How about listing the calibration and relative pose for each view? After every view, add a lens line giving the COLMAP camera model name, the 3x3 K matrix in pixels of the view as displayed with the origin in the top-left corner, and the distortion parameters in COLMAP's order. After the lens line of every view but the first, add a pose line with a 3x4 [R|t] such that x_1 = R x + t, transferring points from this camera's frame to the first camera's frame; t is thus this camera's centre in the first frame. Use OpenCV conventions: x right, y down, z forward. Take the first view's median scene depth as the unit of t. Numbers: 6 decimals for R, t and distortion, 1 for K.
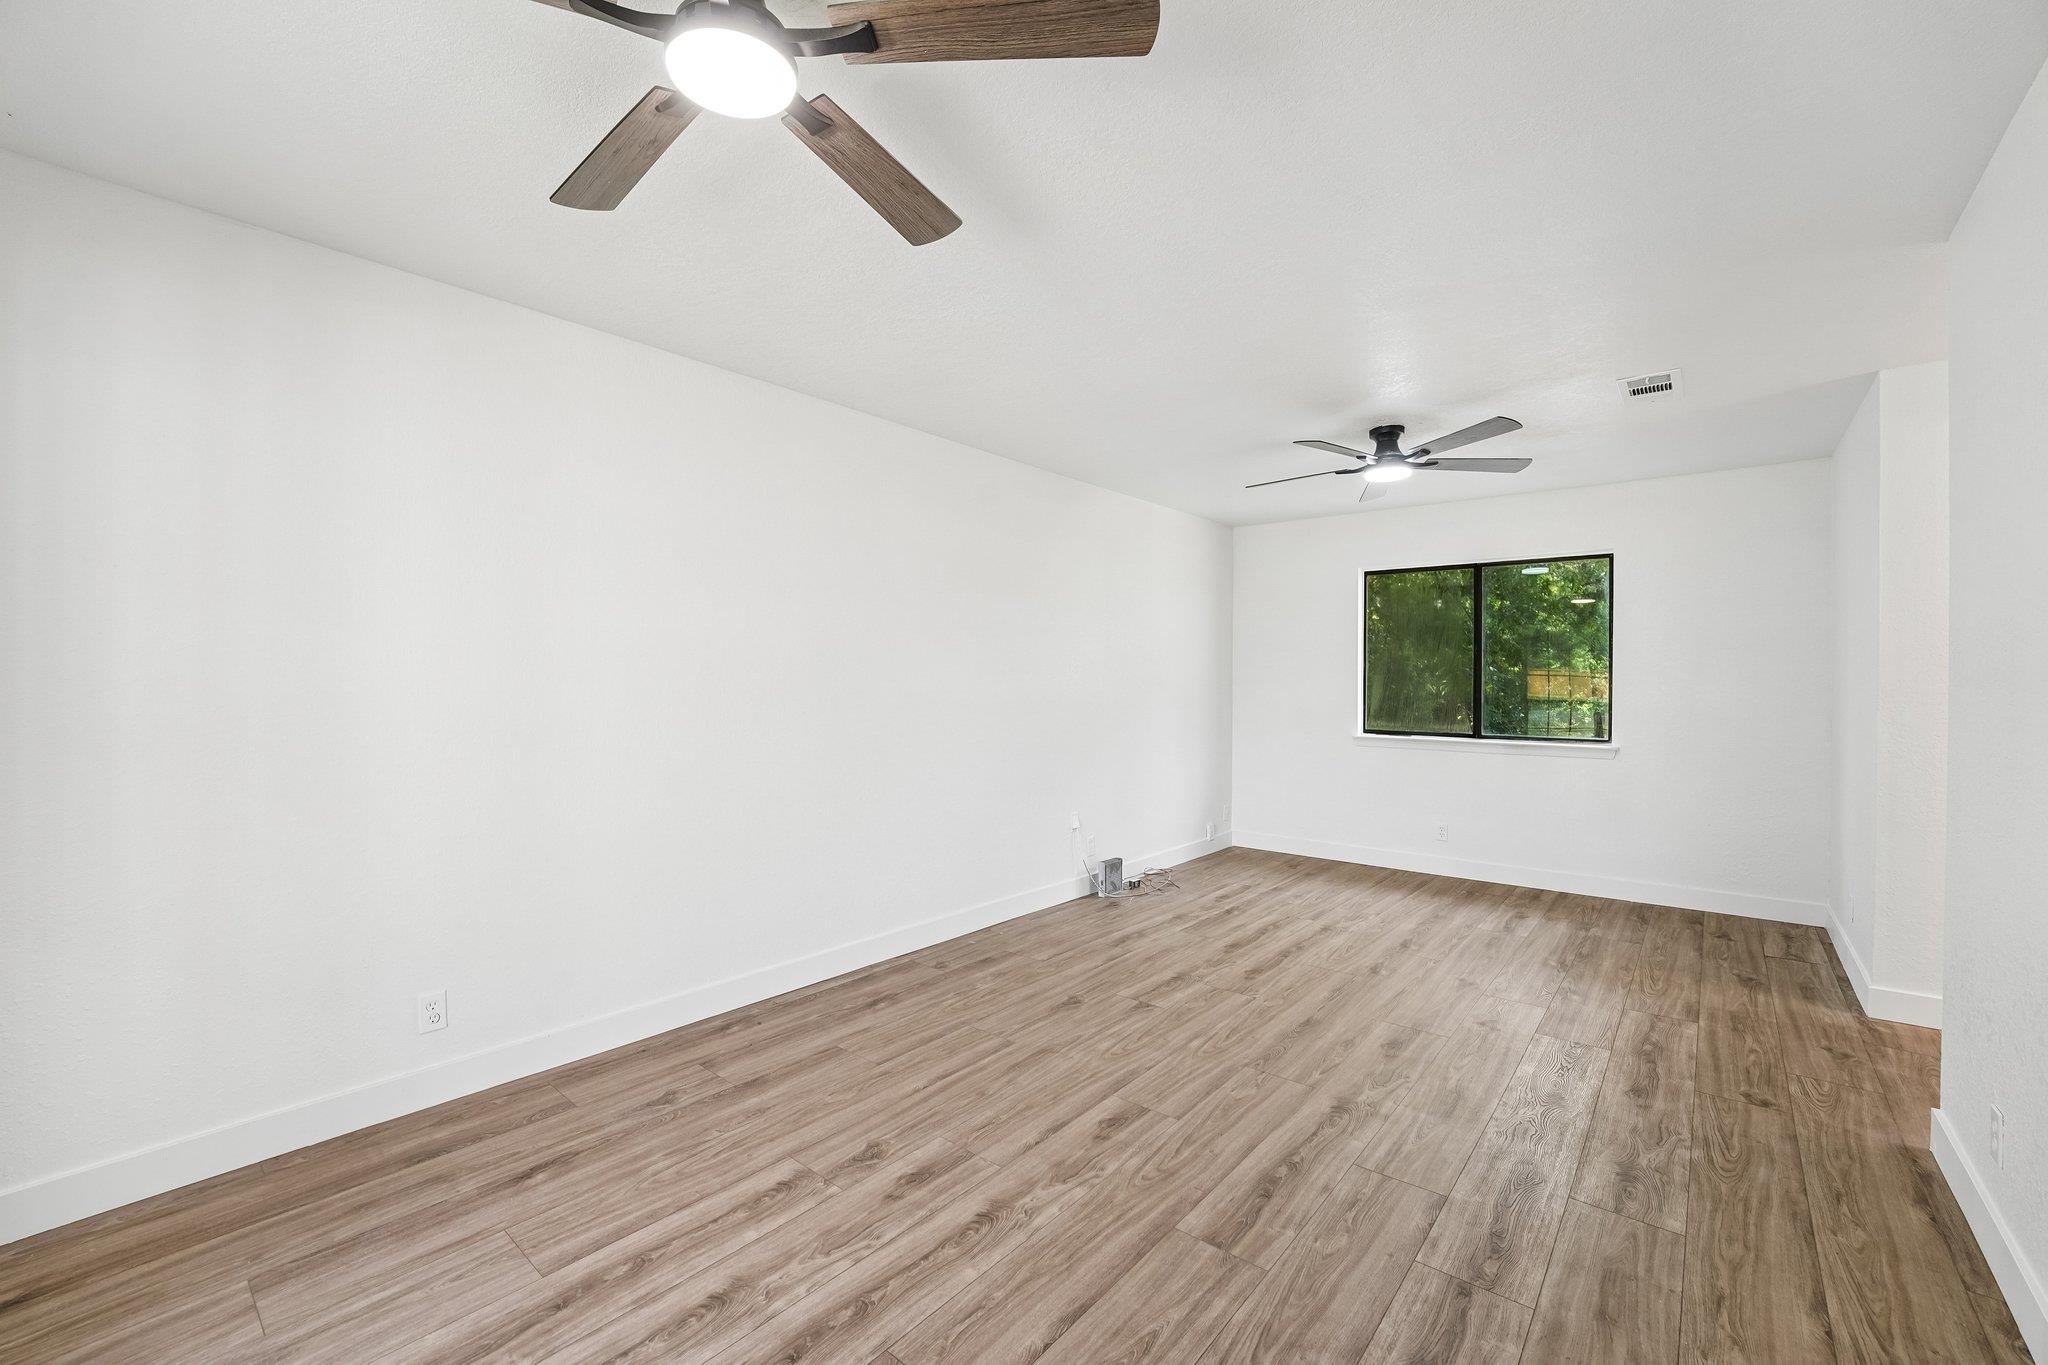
lens RADIAL K [[836.5, 0, 1022.8], [0, 836.5, 678.5], [0, 0, 1]] dist [-0.015844, 0.000244]
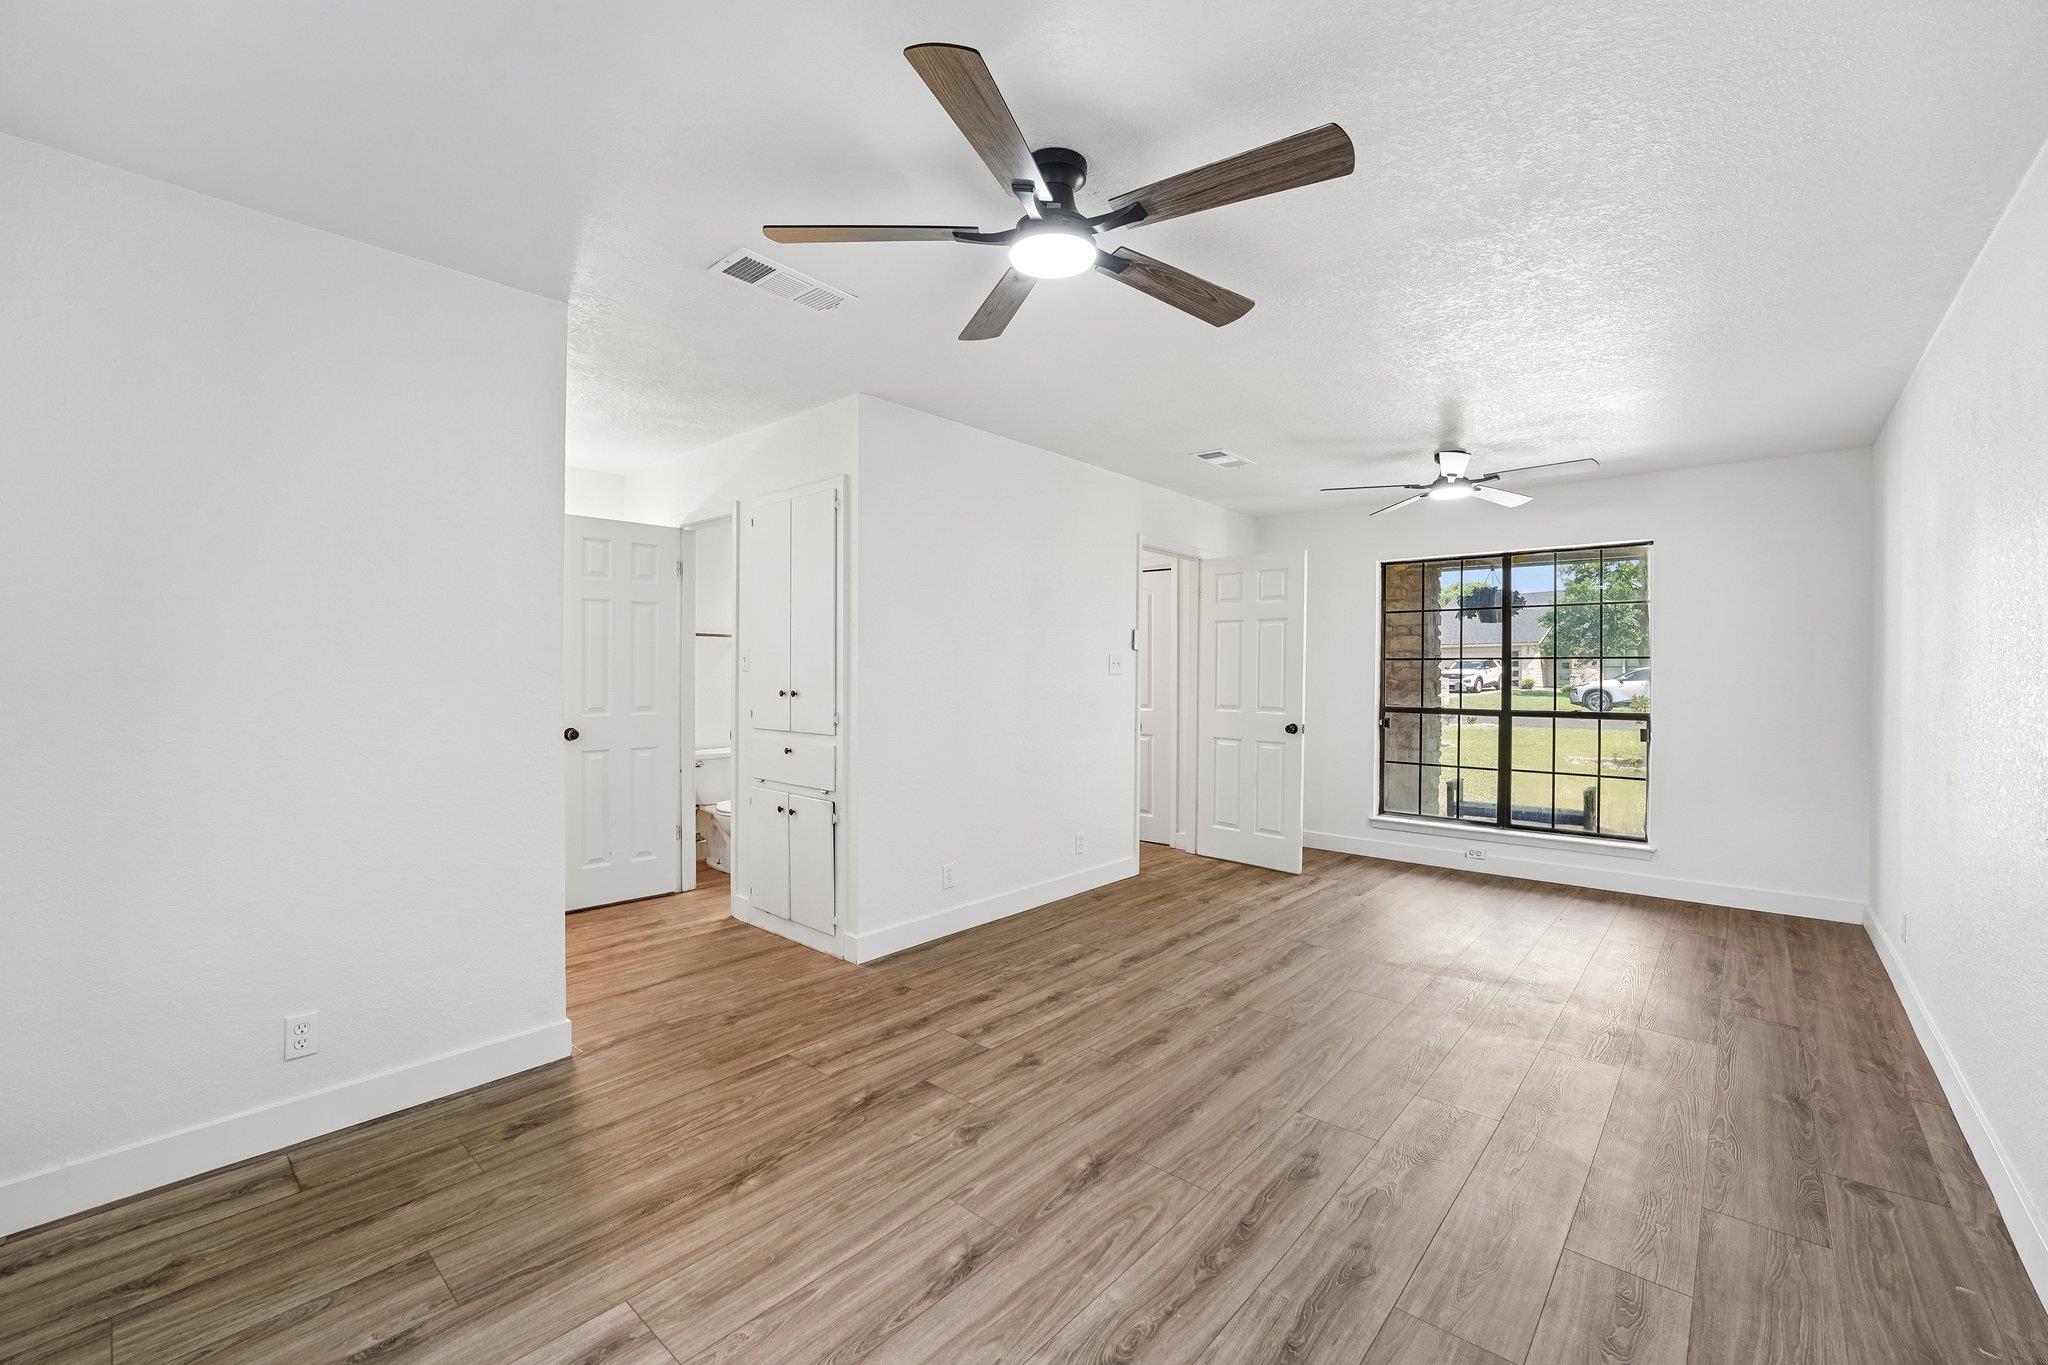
lens RADIAL K [[836.5, 0, 1023.4], [0, 836.5, 684.8], [0, 0, 1]] dist [-0.015844, 0.000244]
pose [[-0.999633, -0.014390, 0.022948, 0.631480], [-0.013991, 0.999750, 0.017435, 0.004977], [-0.023193, 0.017108, -0.999585, 2.143743]]
